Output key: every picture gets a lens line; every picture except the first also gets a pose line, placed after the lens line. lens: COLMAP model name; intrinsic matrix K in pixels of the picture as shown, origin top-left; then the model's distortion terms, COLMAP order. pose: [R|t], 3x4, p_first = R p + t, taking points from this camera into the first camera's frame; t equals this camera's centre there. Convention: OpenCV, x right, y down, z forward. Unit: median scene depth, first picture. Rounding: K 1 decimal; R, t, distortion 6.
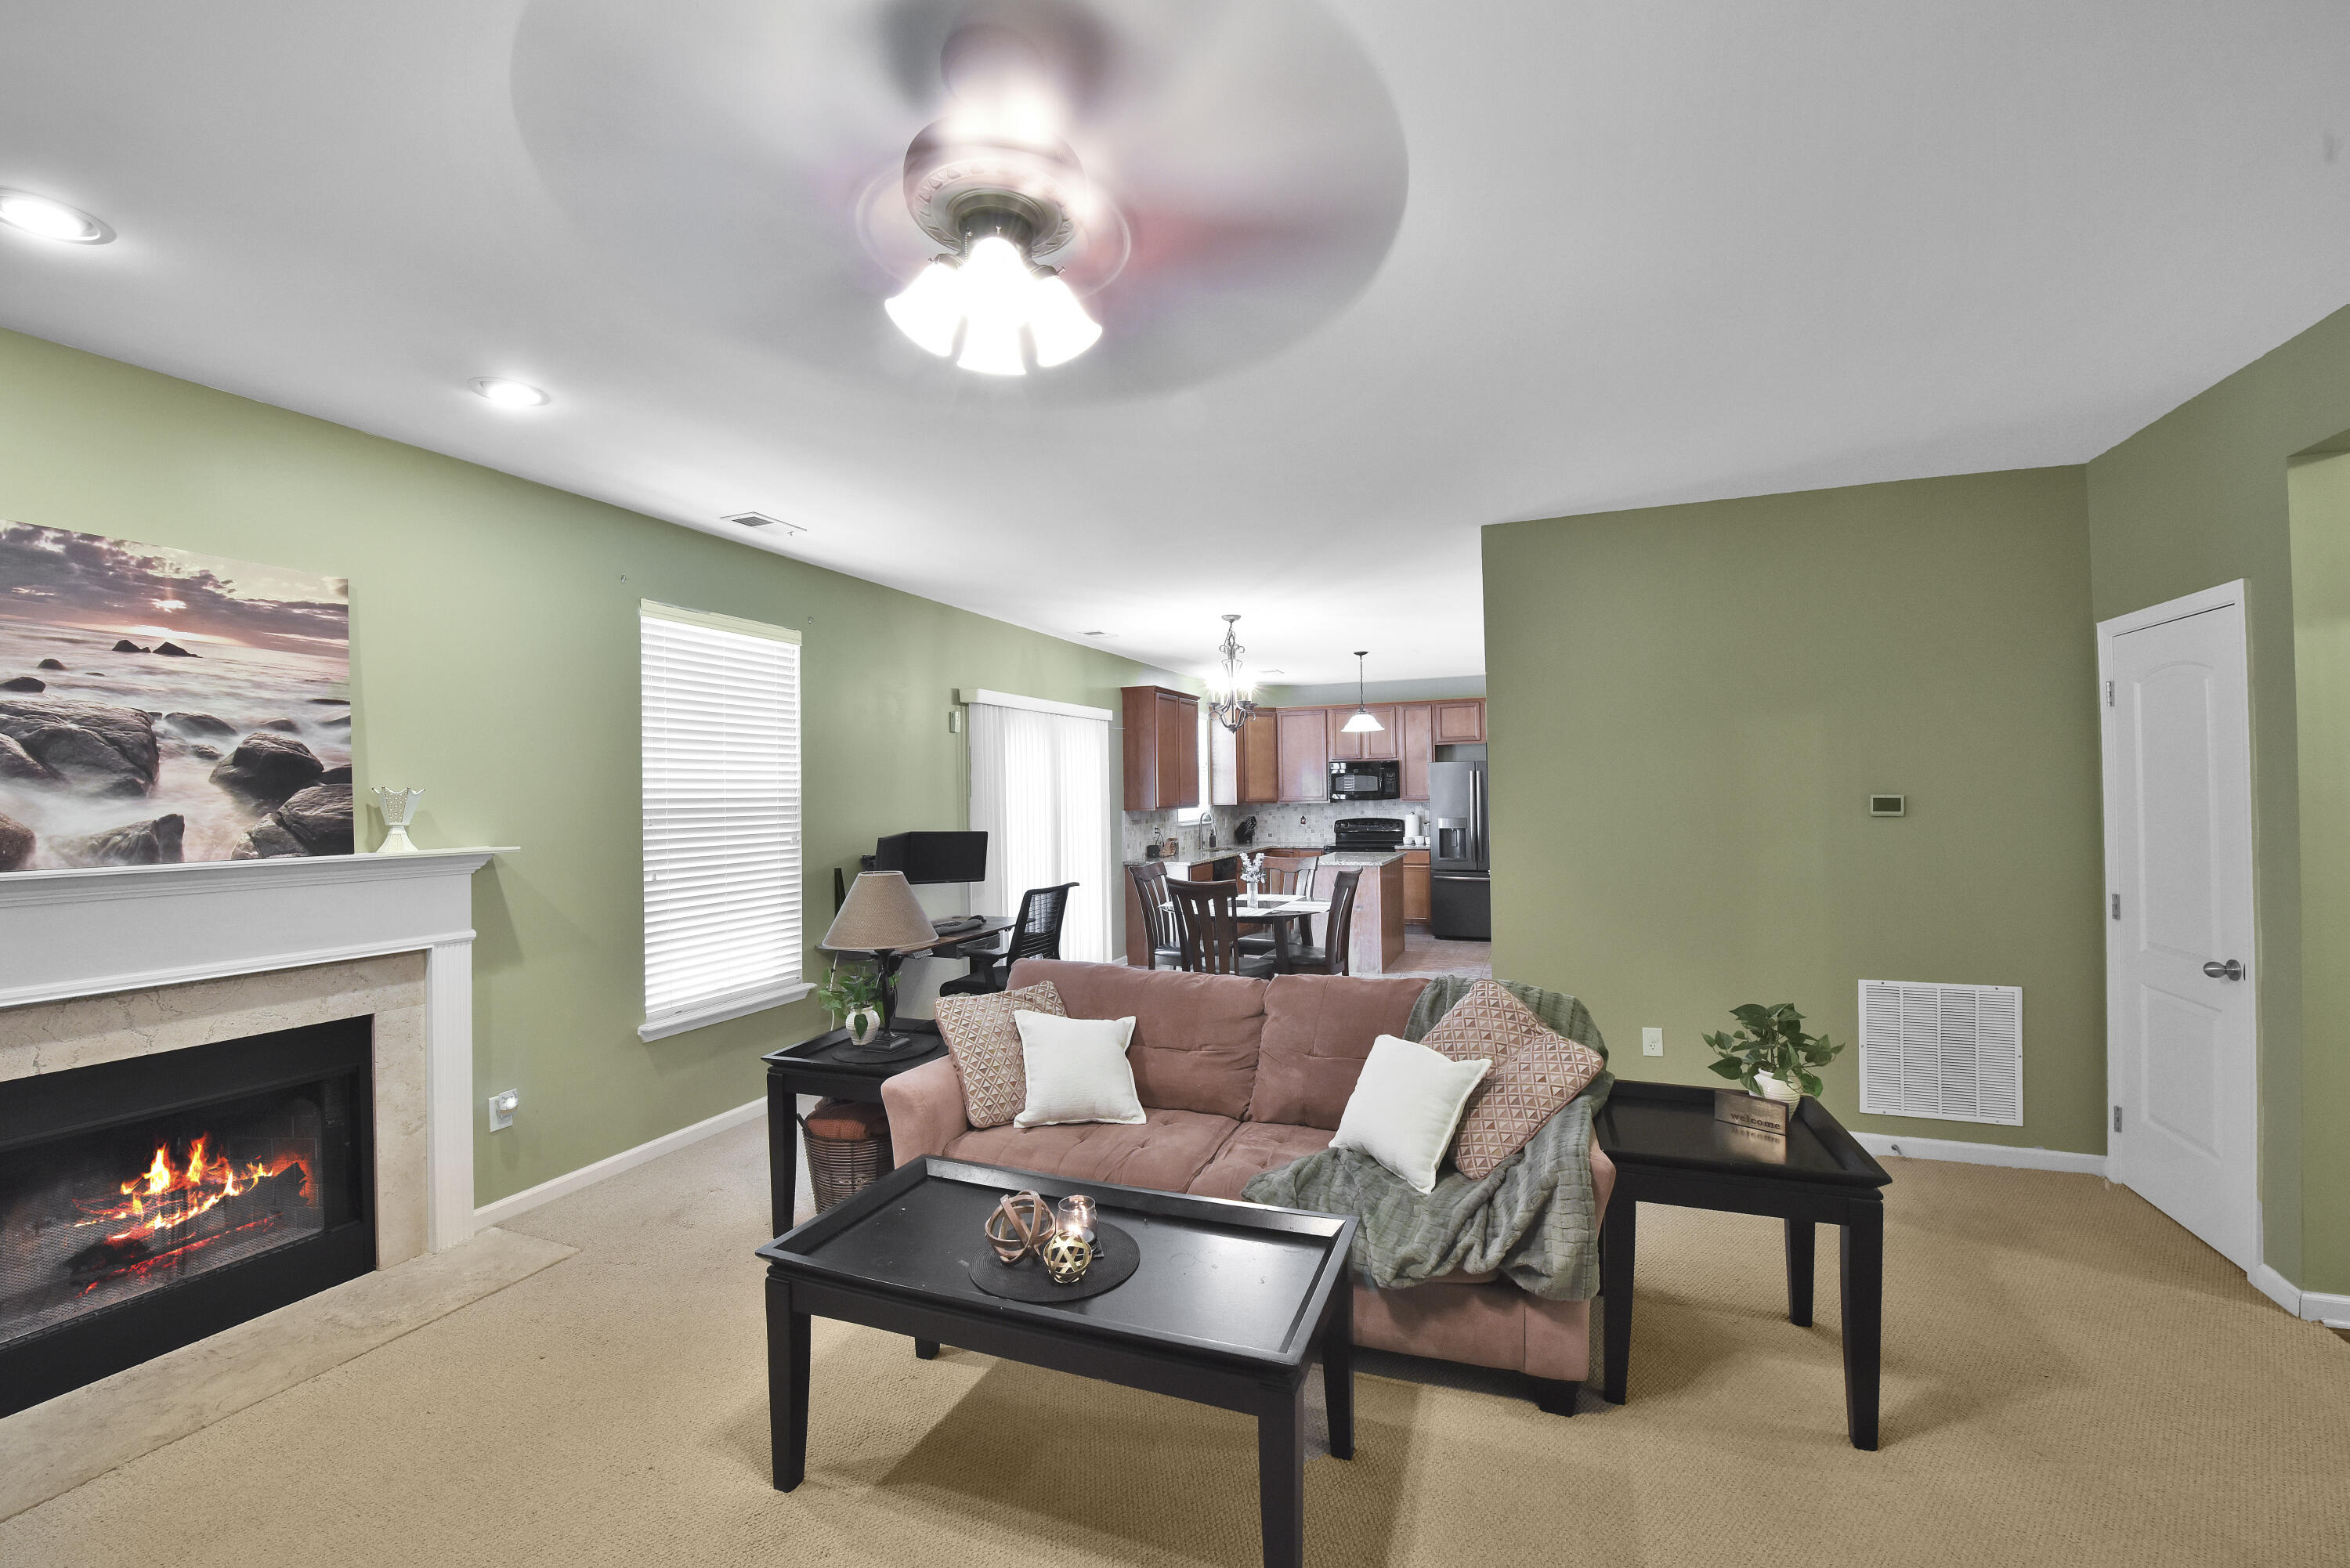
lens RADIAL K [[941.7, 0, 1175.2], [0, 941.7, 792.5], [0, 0, 1]] dist [-0.018121, -0.002327]
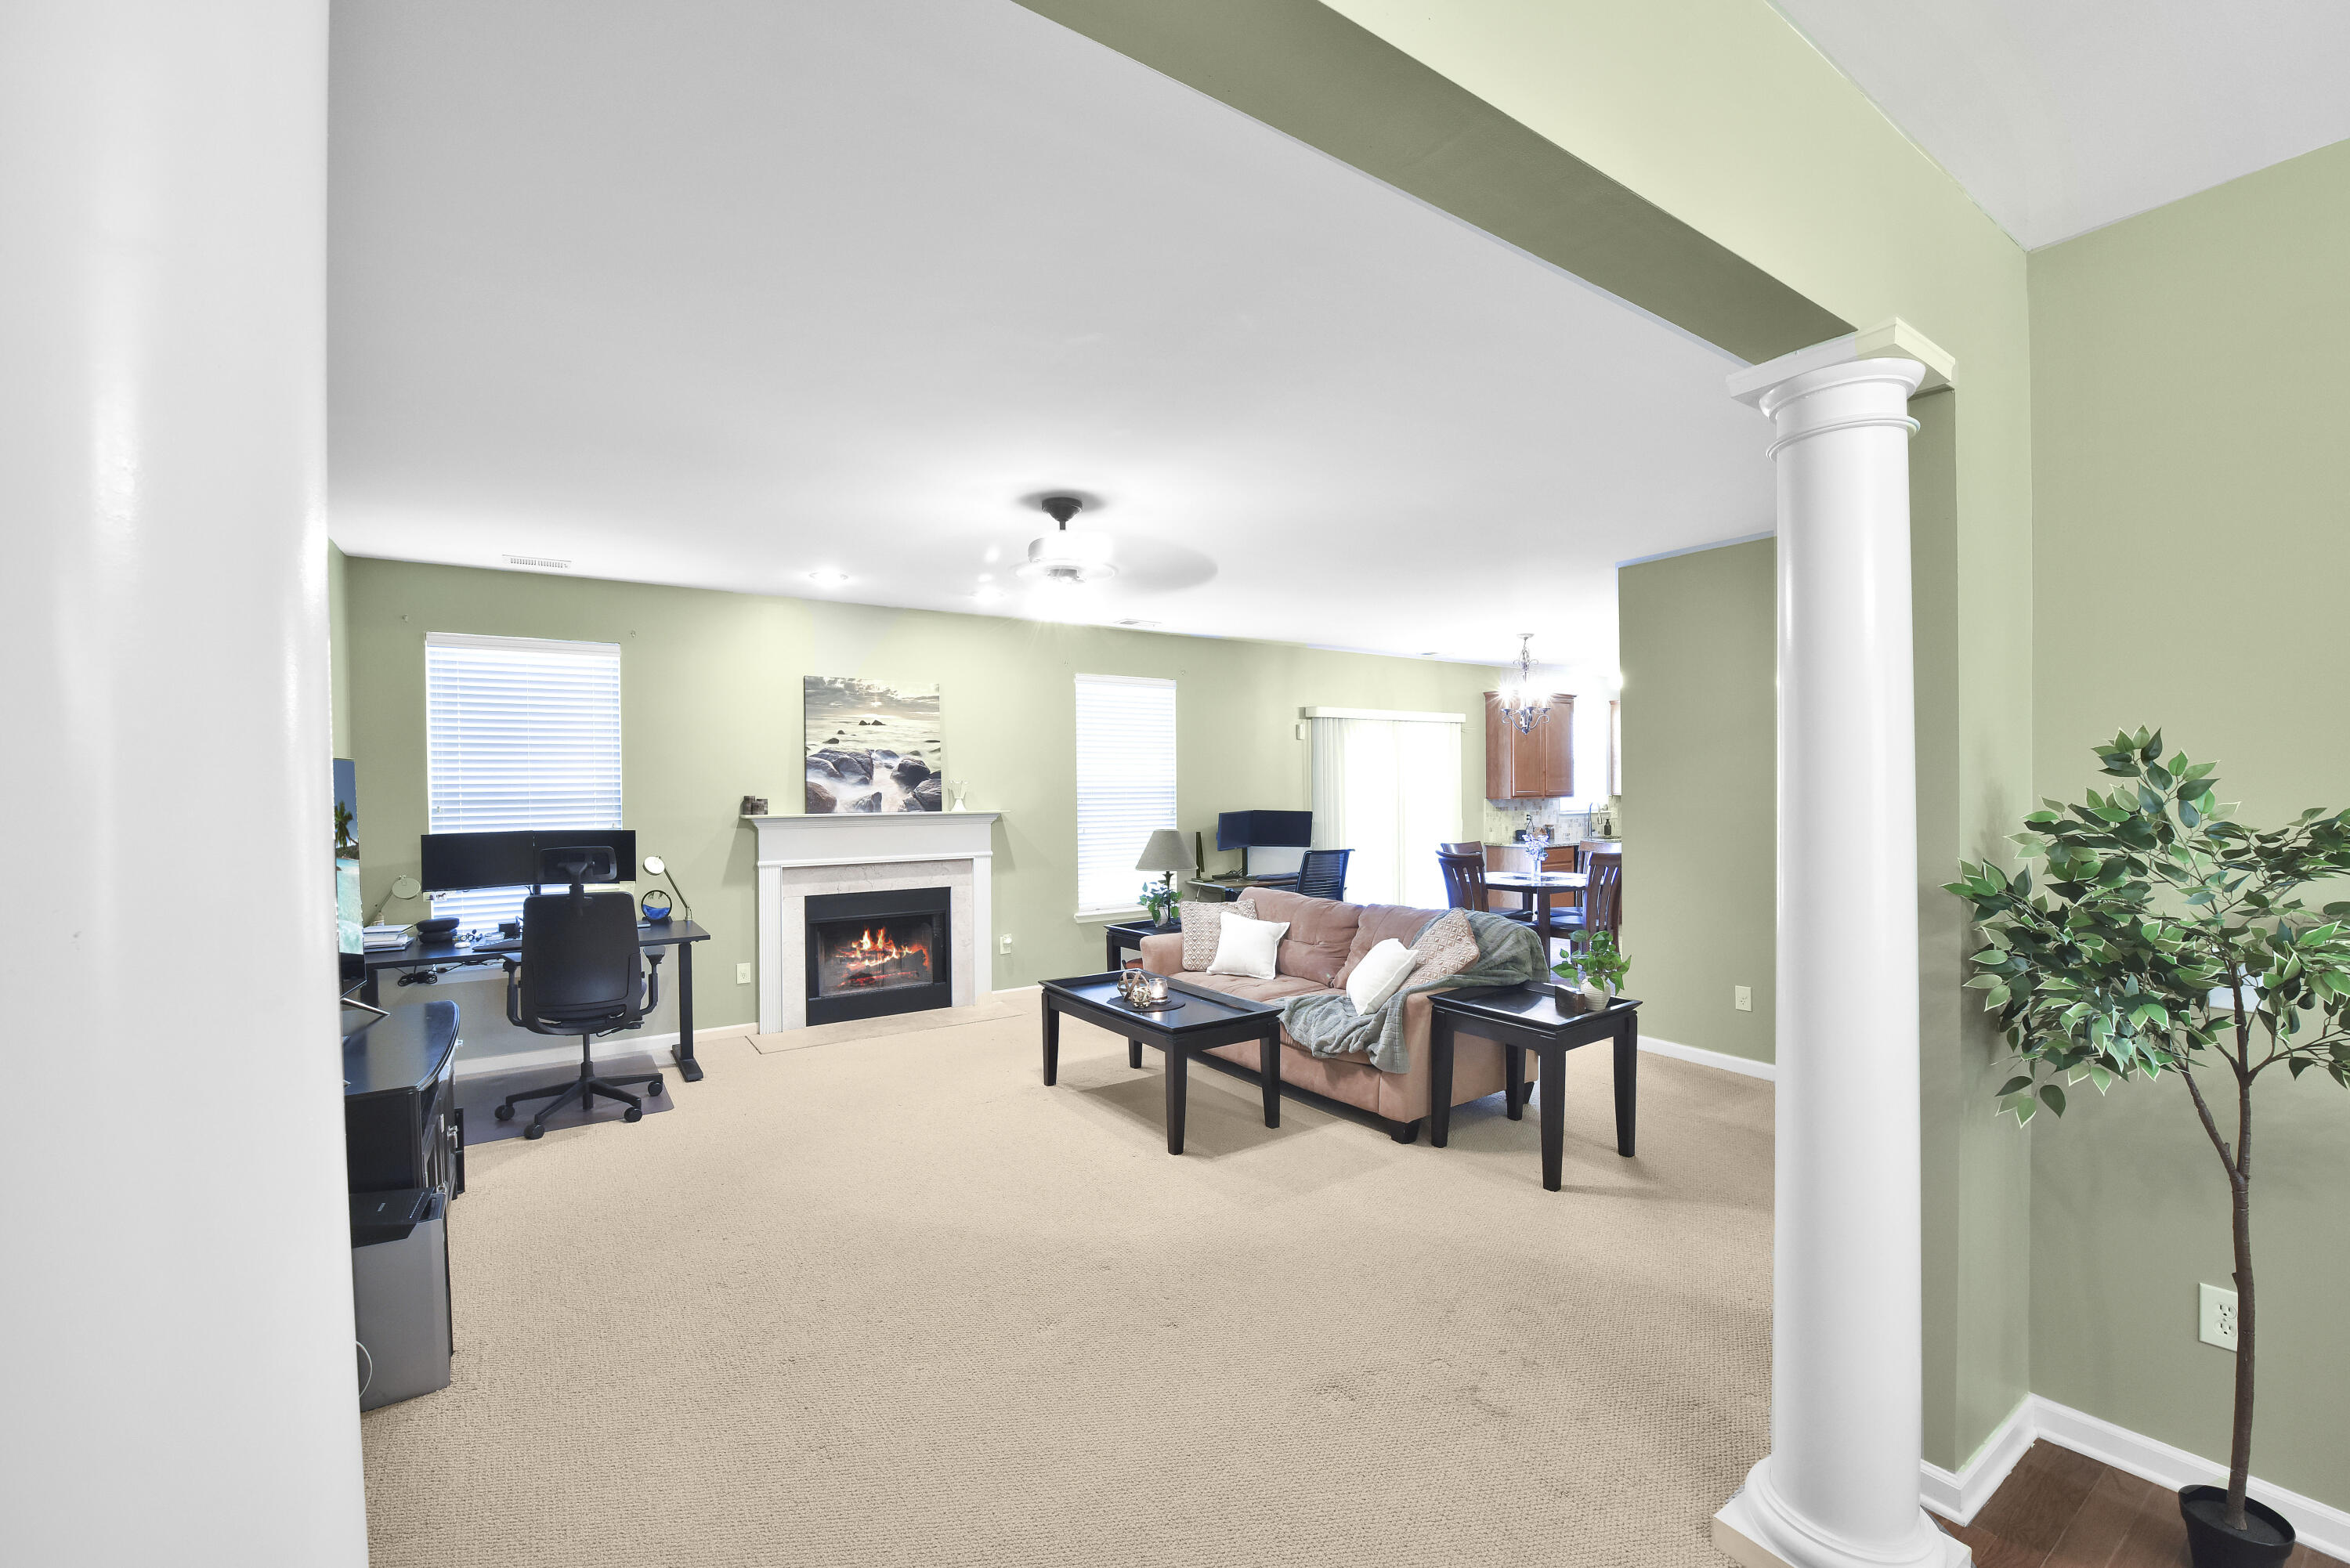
lens RADIAL K [[965.1, 0, 1185.5], [0, 965.1, 819.4], [0, 0, 1]] dist [-0.018512, -0.000973]
pose [[0.831873, 0.026699, -0.554324, 0.863842], [-0.003720, 0.999088, 0.042538, -0.012967], [0.554954, -0.033324, 0.831213, -0.575405]]
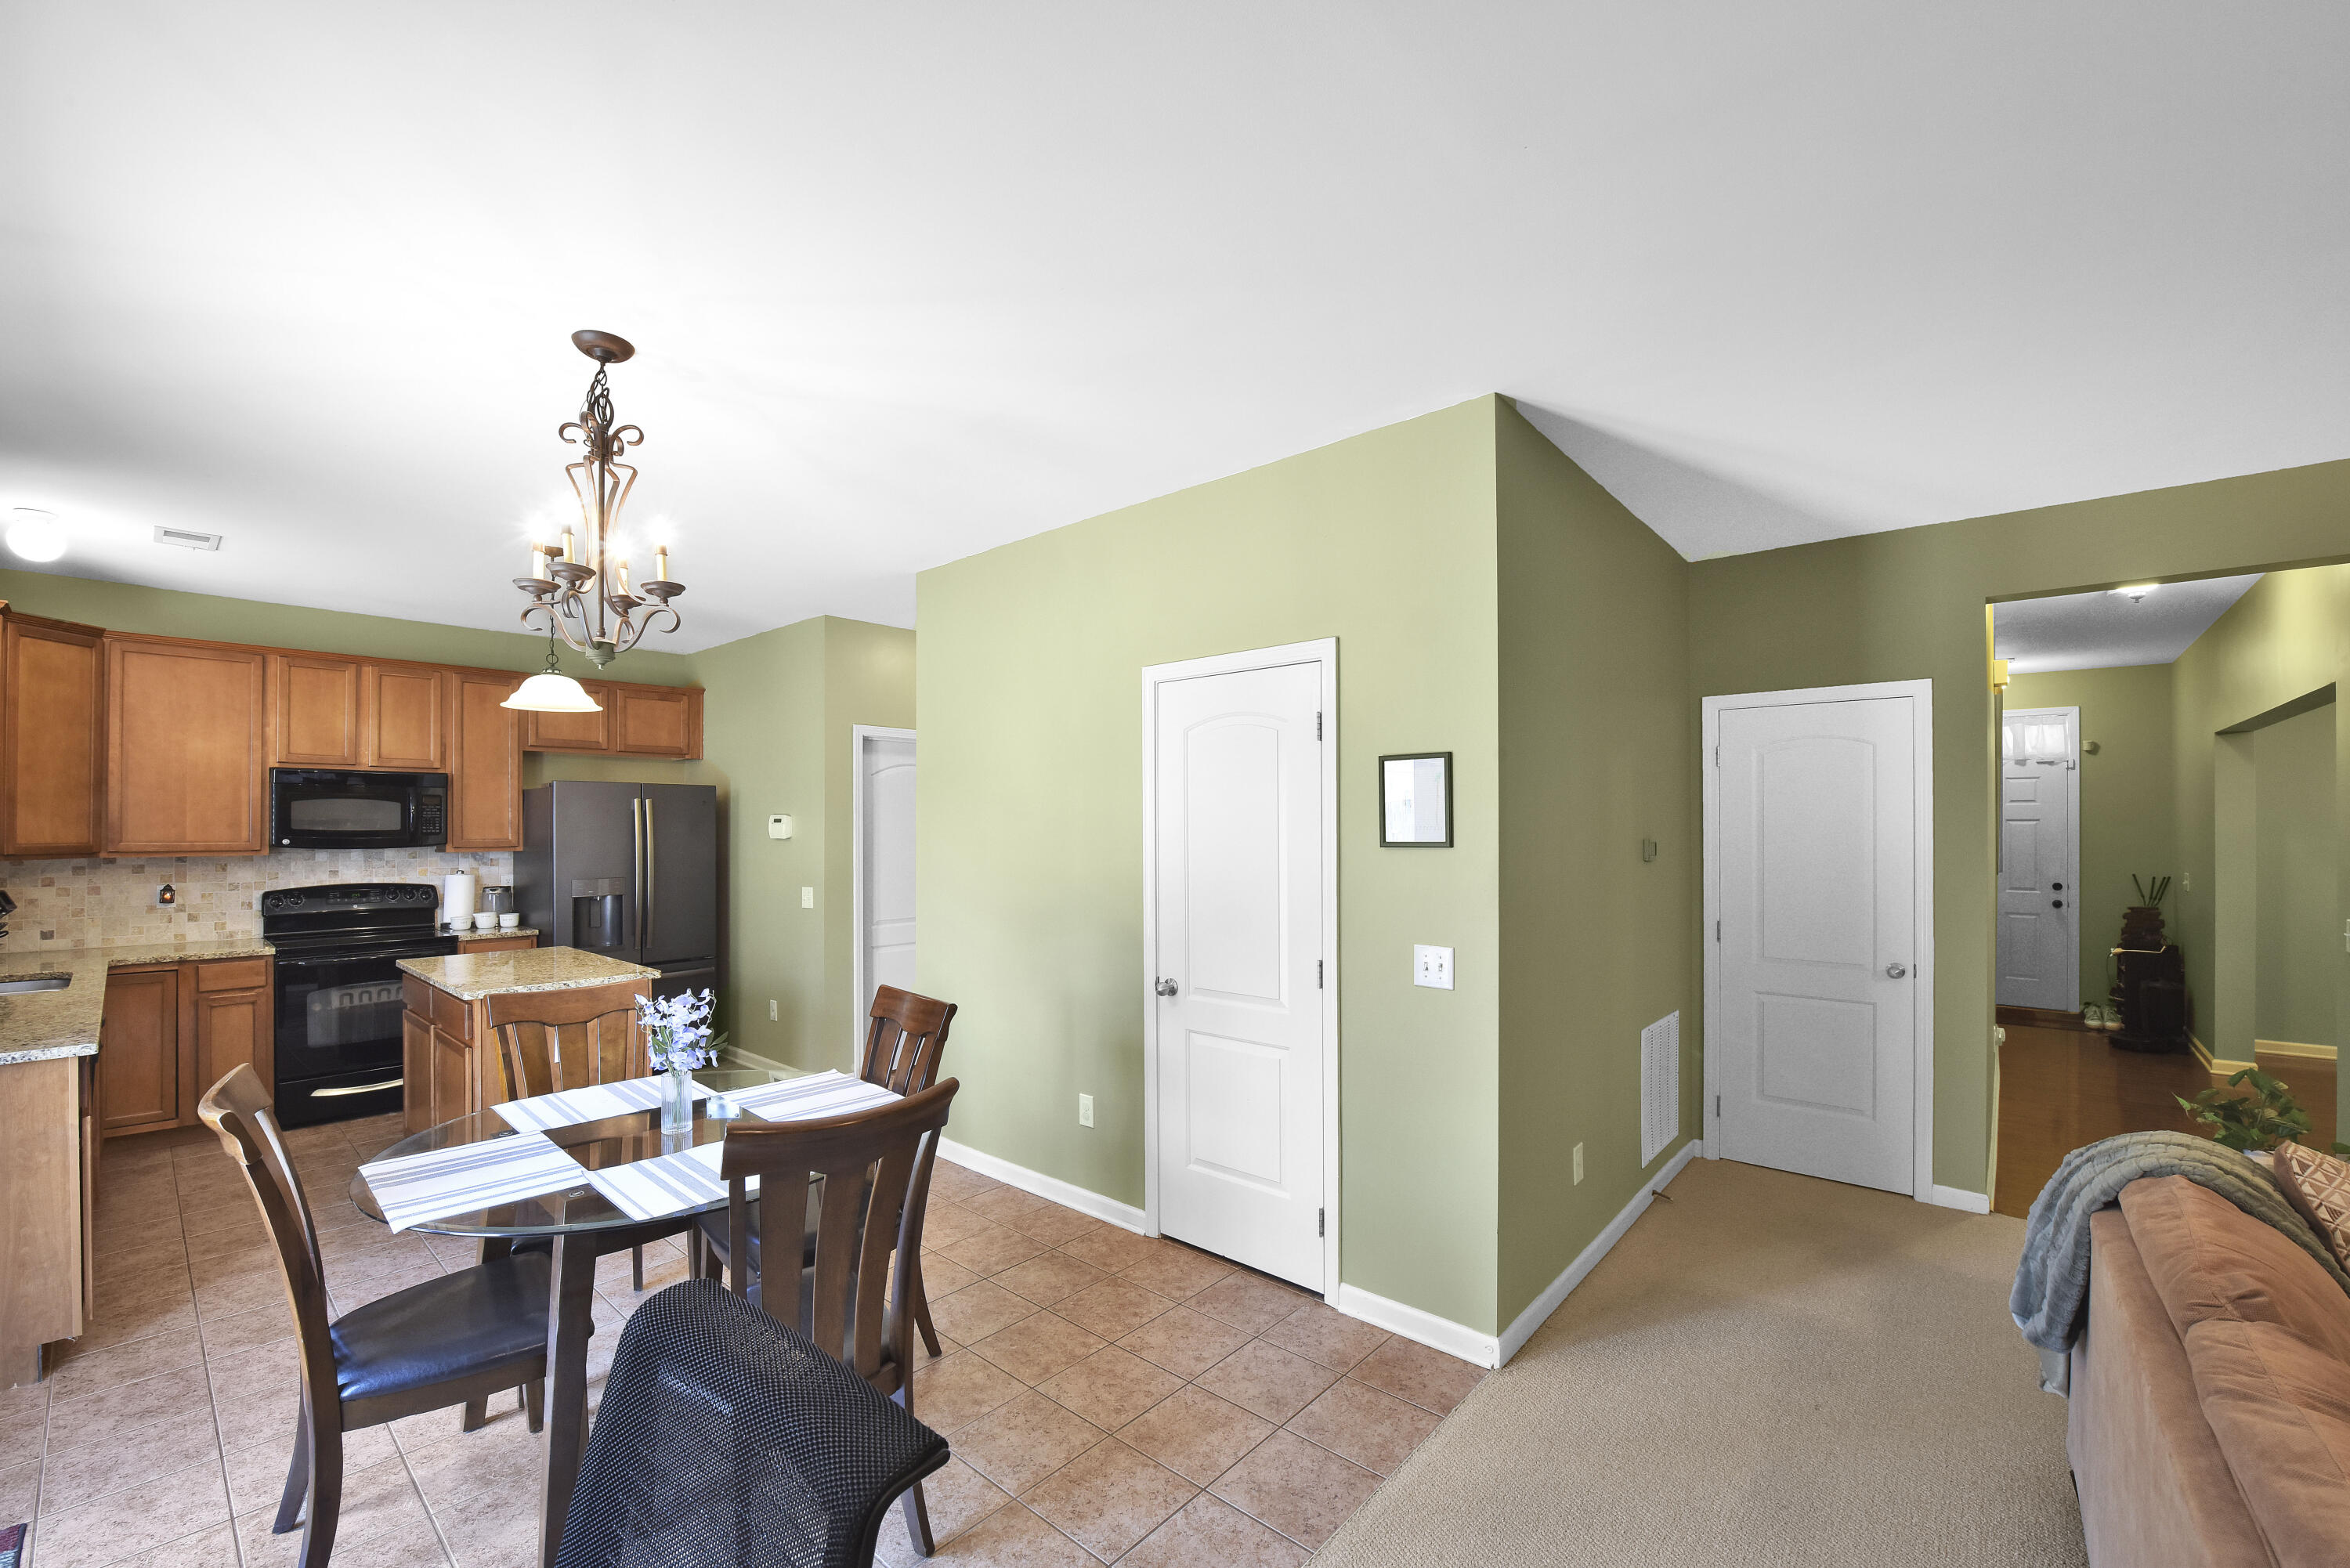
lens RADIAL K [[965.1, 0, 1185.5], [0, 965.1, 819.4], [0, 0, 1]] dist [-0.018512, -0.000973]
pose [[0.340514, 0.023002, 0.939958, -0.440871], [-0.007168, 0.999735, -0.021868, 0.001272], [-0.940212, 0.000709, 0.340589, 1.500418]]
